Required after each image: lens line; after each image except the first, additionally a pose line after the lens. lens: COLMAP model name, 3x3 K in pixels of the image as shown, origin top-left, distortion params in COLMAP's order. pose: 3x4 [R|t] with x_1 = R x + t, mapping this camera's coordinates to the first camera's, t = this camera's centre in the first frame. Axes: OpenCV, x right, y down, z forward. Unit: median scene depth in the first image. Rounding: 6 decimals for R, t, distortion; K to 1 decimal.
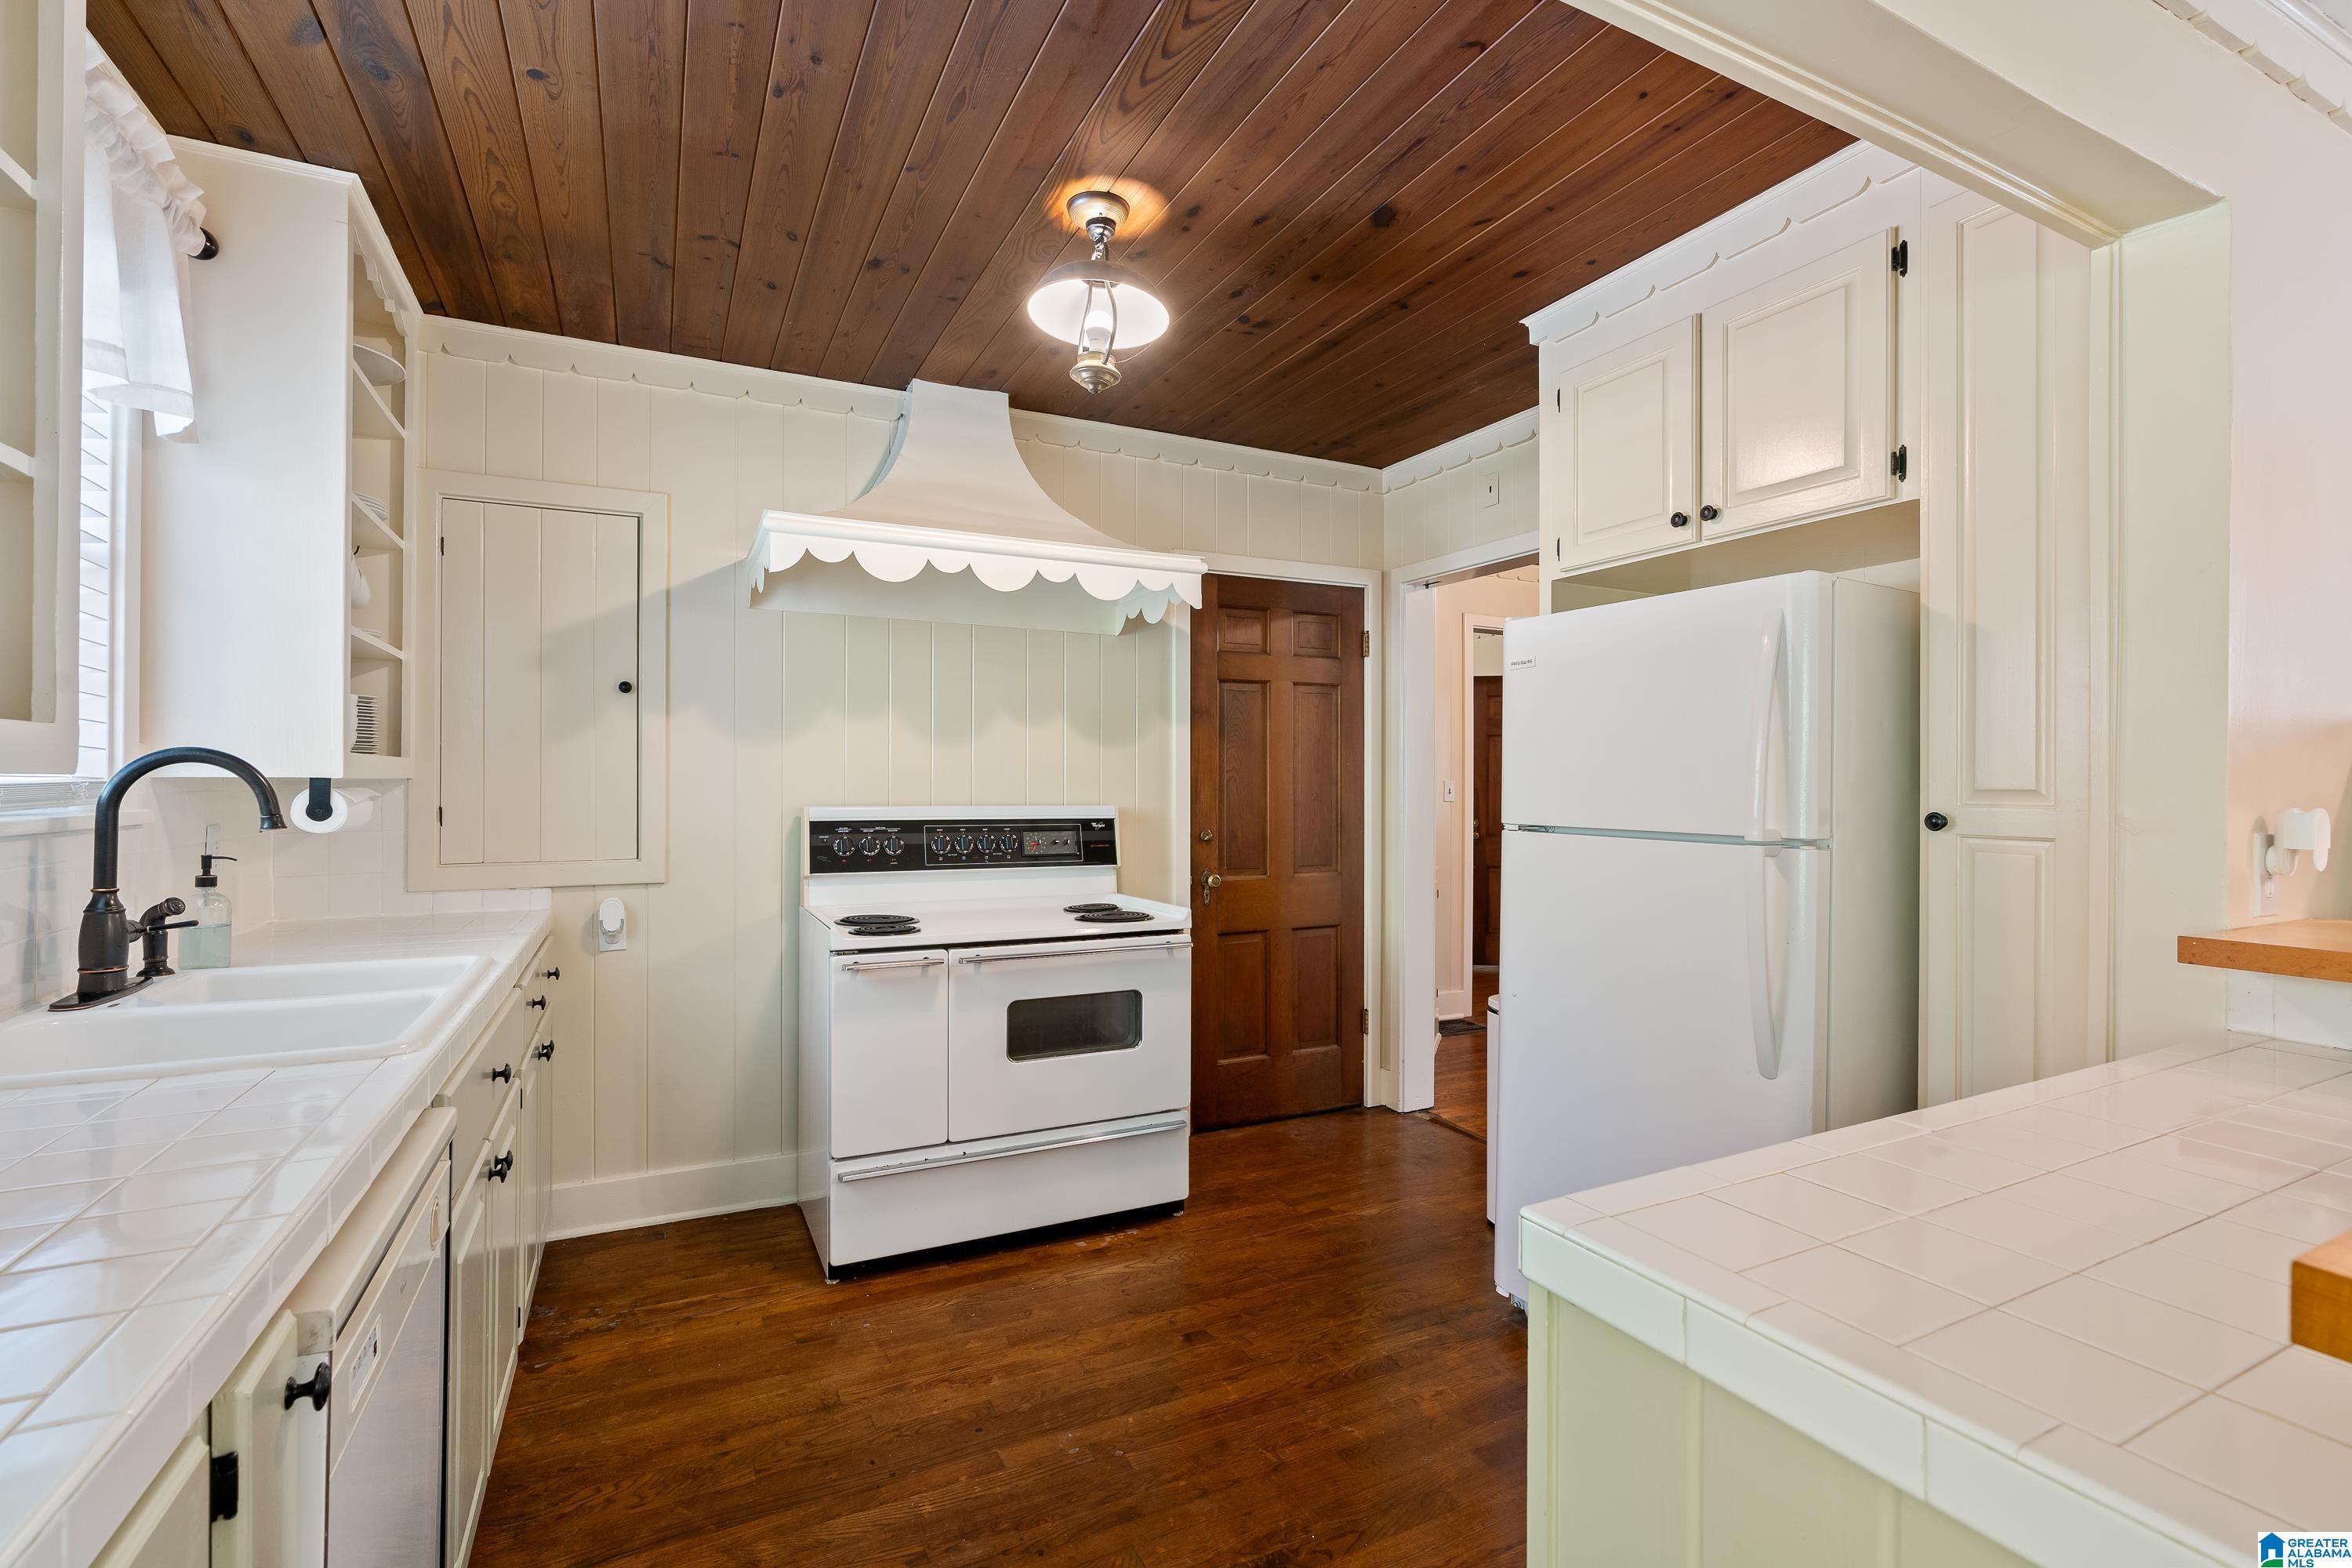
lens RADIAL K [[1068.6, 0, 1176.5], [0, 1068.6, 779.6], [0, 0, 1]] dist [-0.014481, 0.004605]
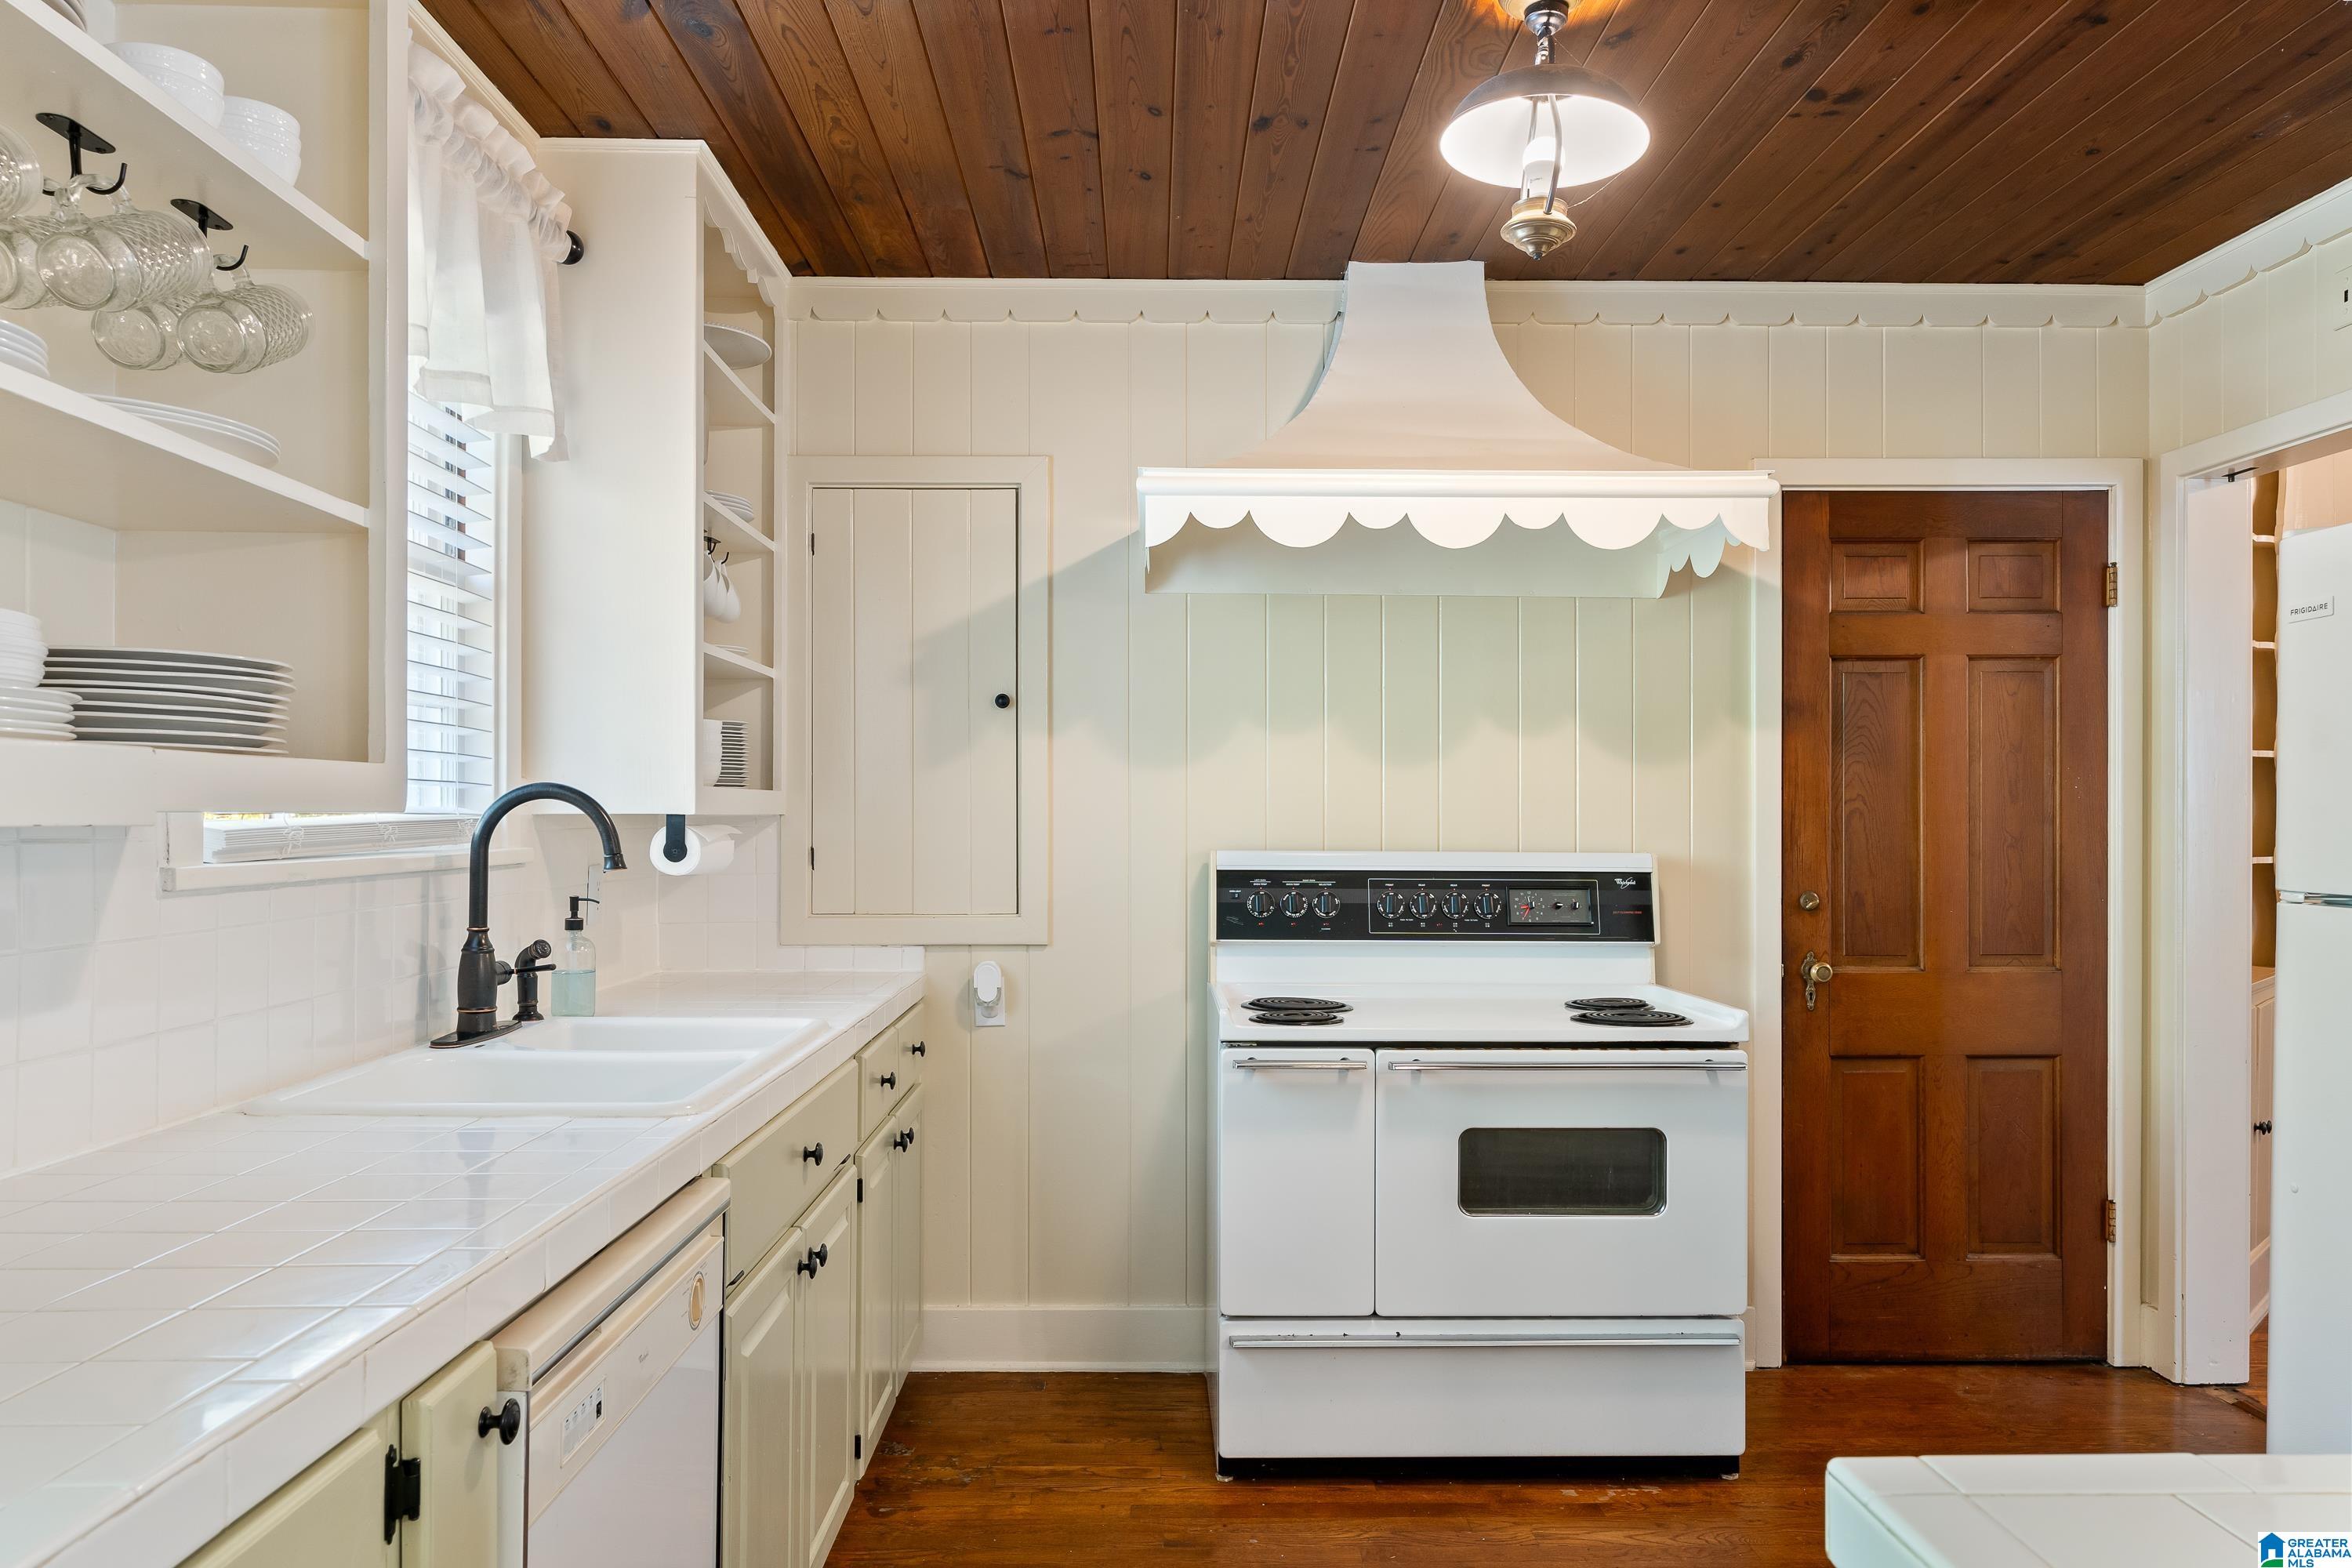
lens RADIAL K [[1562.3, 0, 1151.2], [0, 1562.3, 821.3], [0, 0, 1]] dist [-0.007748, 0.009331]
pose [[0.899055, 0.000208, -0.437835, 0.120422], [0.001876, 0.999989, 0.004326, -0.000578], [0.437831, -0.004710, 0.899045, -0.019391]]
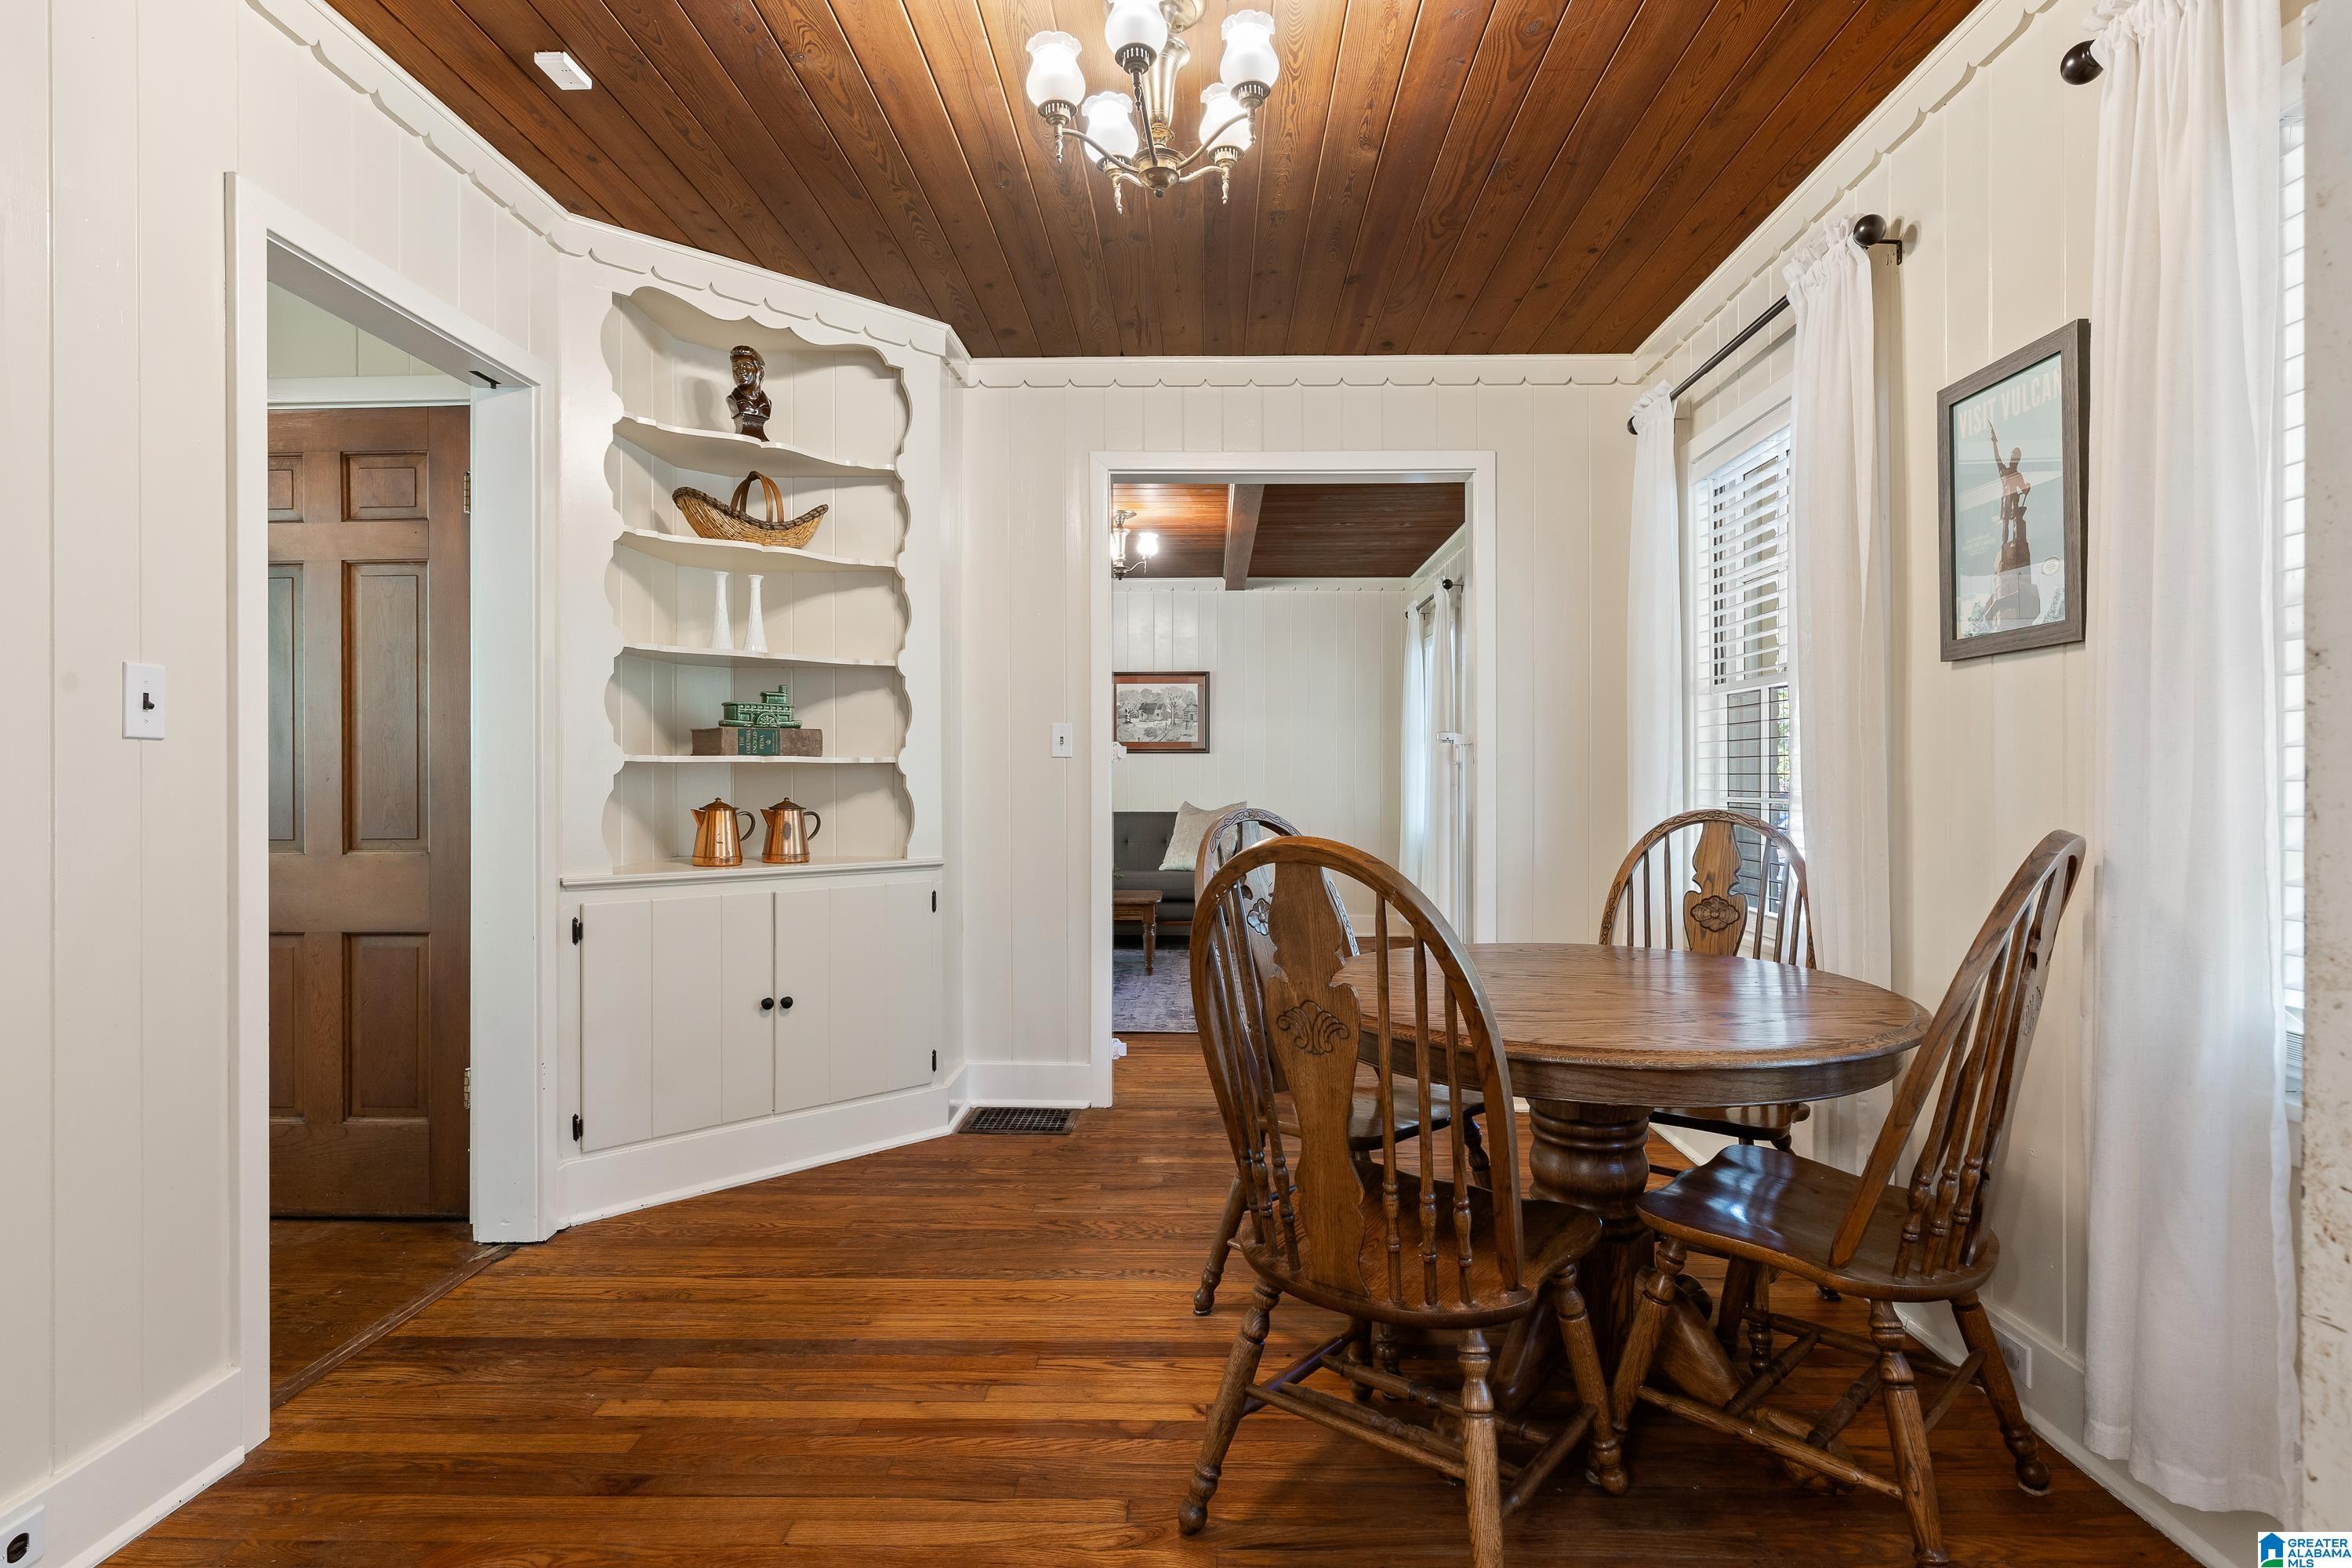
lens RADIAL K [[1228.4, 0, 1189.1], [0, 1228.4, 771.4], [0, 0, 1]] dist [-0.022319, 0.002007]
pose [[0.883567, -0.006925, -0.468254, 1.394448], [0.005938, 0.999976, -0.003584, 0.068189], [0.468267, 0.000386, 0.883587, 0.876040]]
